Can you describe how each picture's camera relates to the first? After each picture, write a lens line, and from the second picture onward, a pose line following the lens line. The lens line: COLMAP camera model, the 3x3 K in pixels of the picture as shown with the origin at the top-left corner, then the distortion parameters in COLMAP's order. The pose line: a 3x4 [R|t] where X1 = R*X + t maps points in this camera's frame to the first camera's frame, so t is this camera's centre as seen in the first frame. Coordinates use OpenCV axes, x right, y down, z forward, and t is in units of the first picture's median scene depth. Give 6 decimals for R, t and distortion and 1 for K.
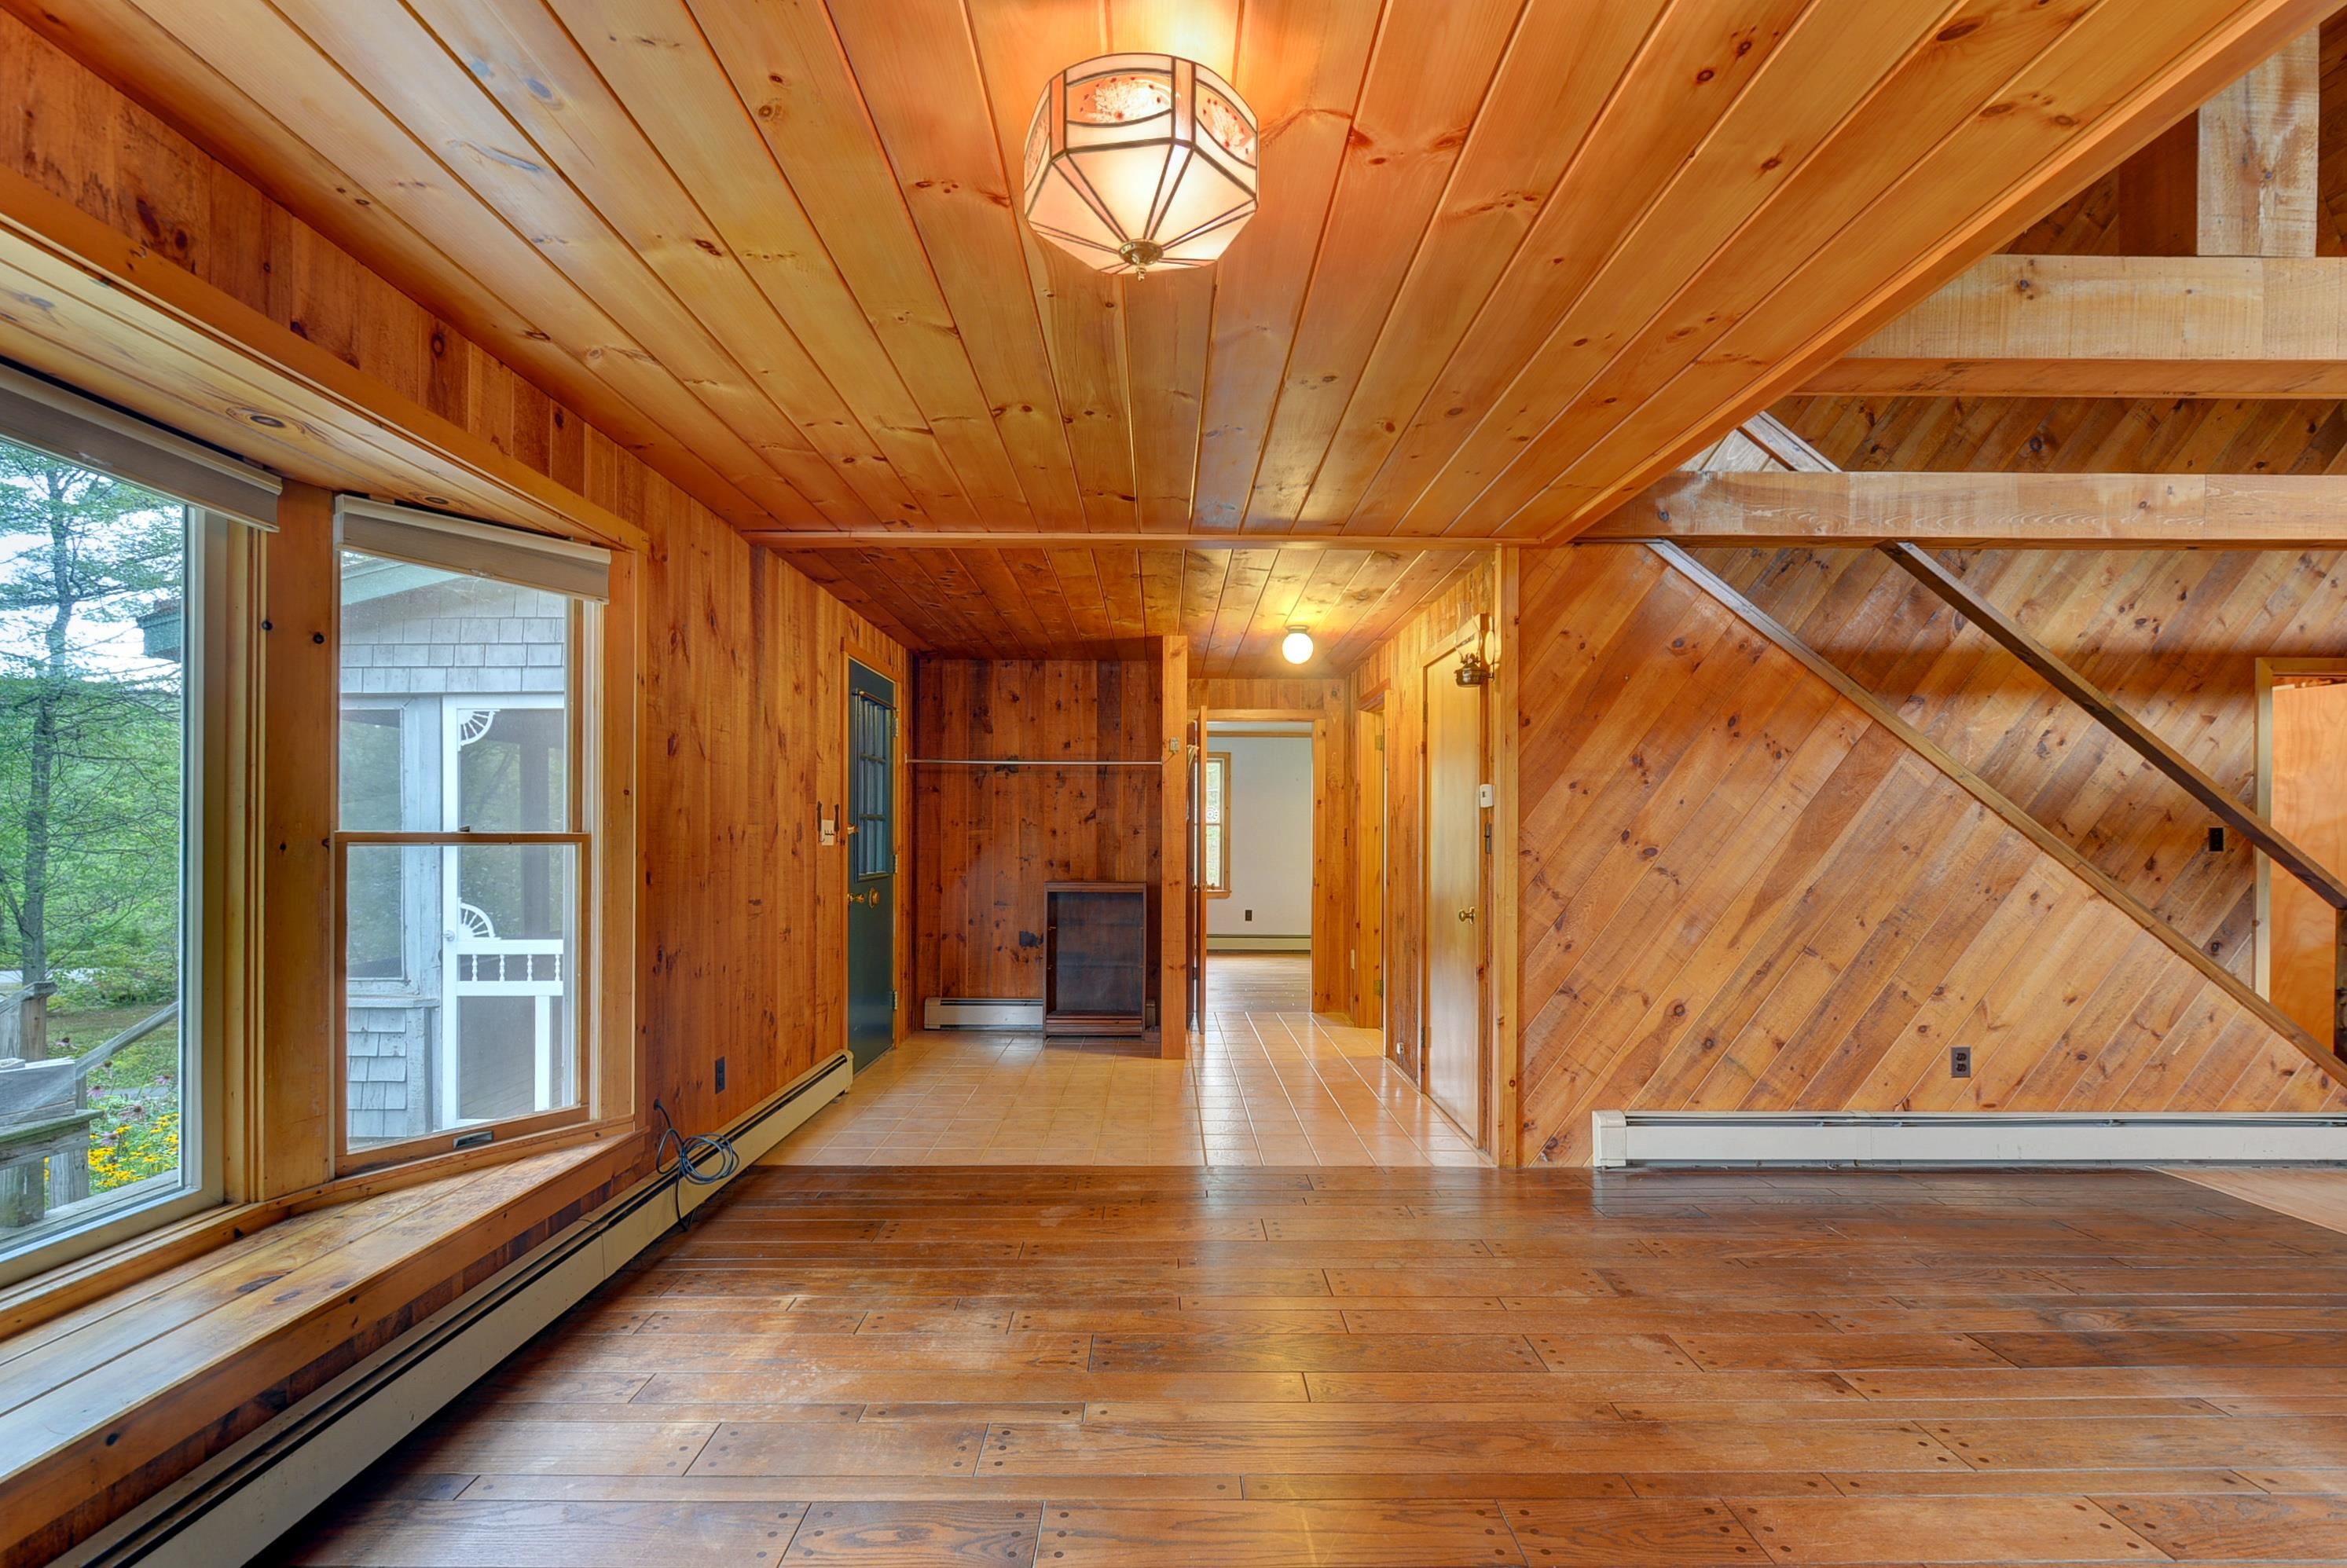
lens RADIAL K [[1046.3, 0, 1191.2], [0, 1046.3, 854.0], [0, 0, 1]] dist [-0.001222, -0.002459]
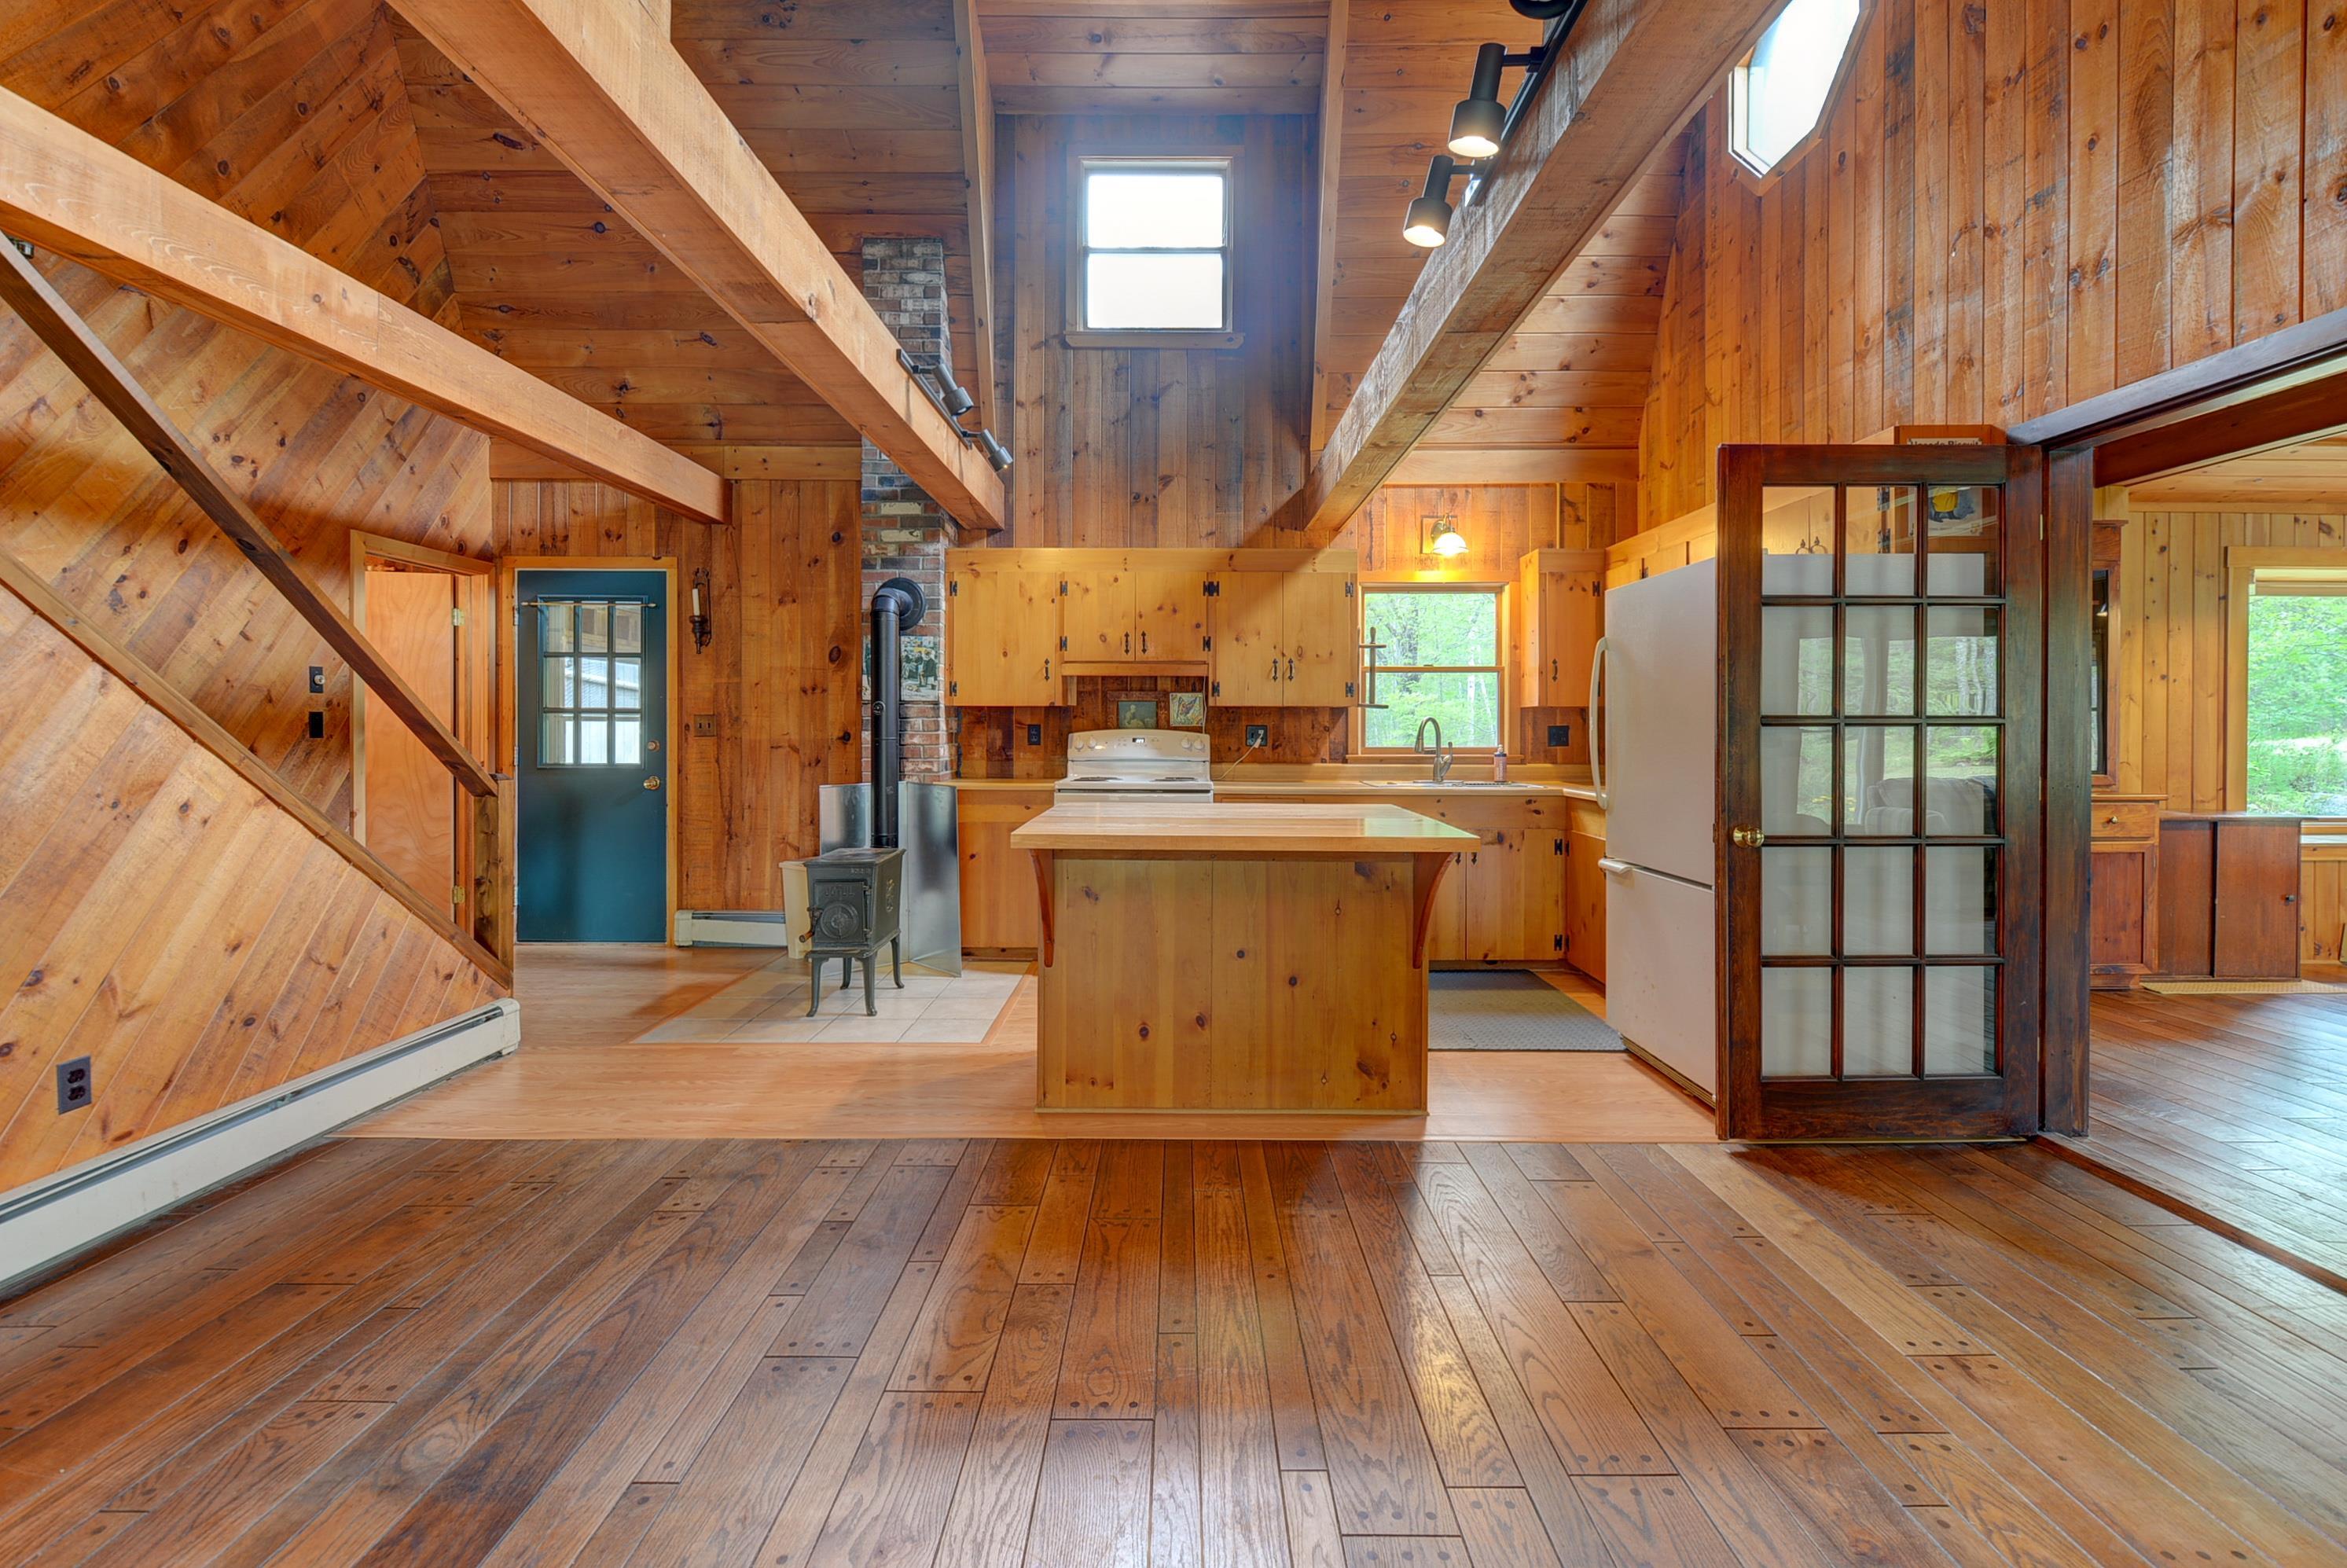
lens RADIAL K [[1046.4, 0, 1164.4], [0, 1046.4, 735.2], [0, 0, 1]] dist [-0.001222, -0.002459]
pose [[0.018870, -0.007393, 0.999795, 0.134401], [0.009633, 0.999928, 0.007212, -0.005727], [-0.999776, 0.009495, 0.018940, 0.342016]]
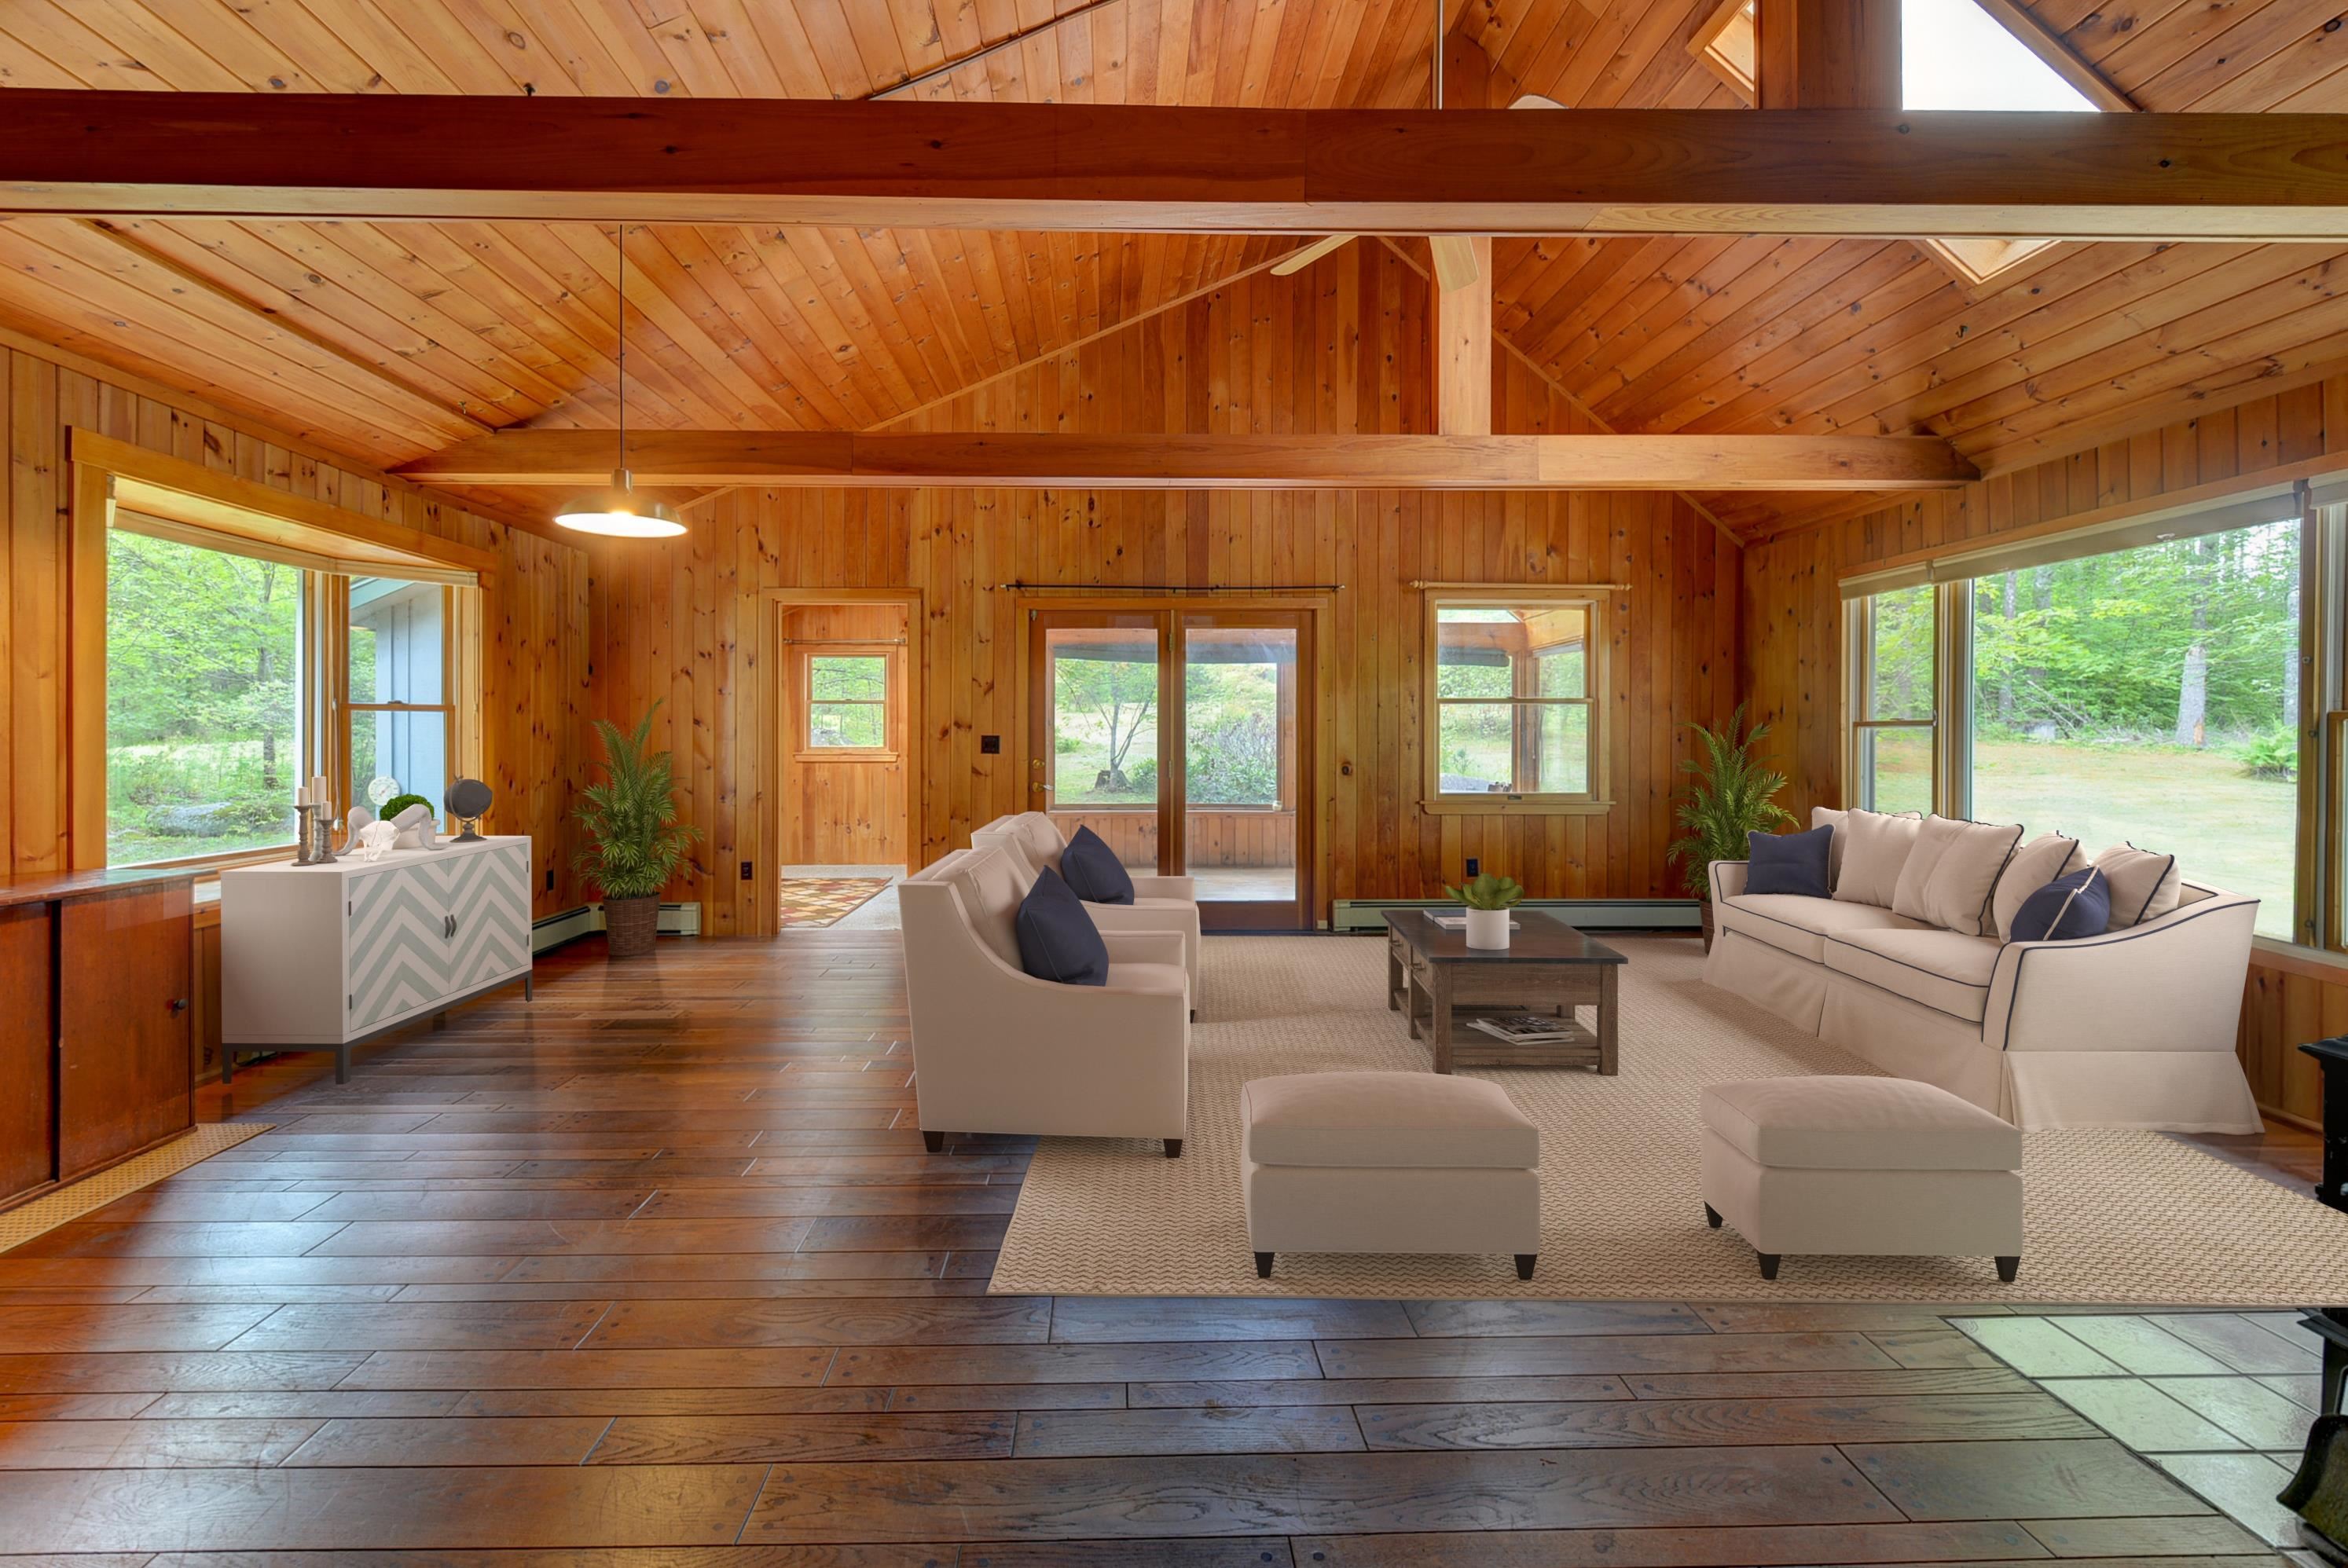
lens RADIAL K [[1046.7, 0, 1139.3], [0, 1046.7, 733.4], [0, 0, 1]] dist [-0.001222, -0.002459]
pose [[-0.999944, 0.003832, -0.009868, 0.736176], [0.003734, 0.999944, 0.009906, 0.004667], [0.009906, 0.009868, -0.999902, -0.235436]]
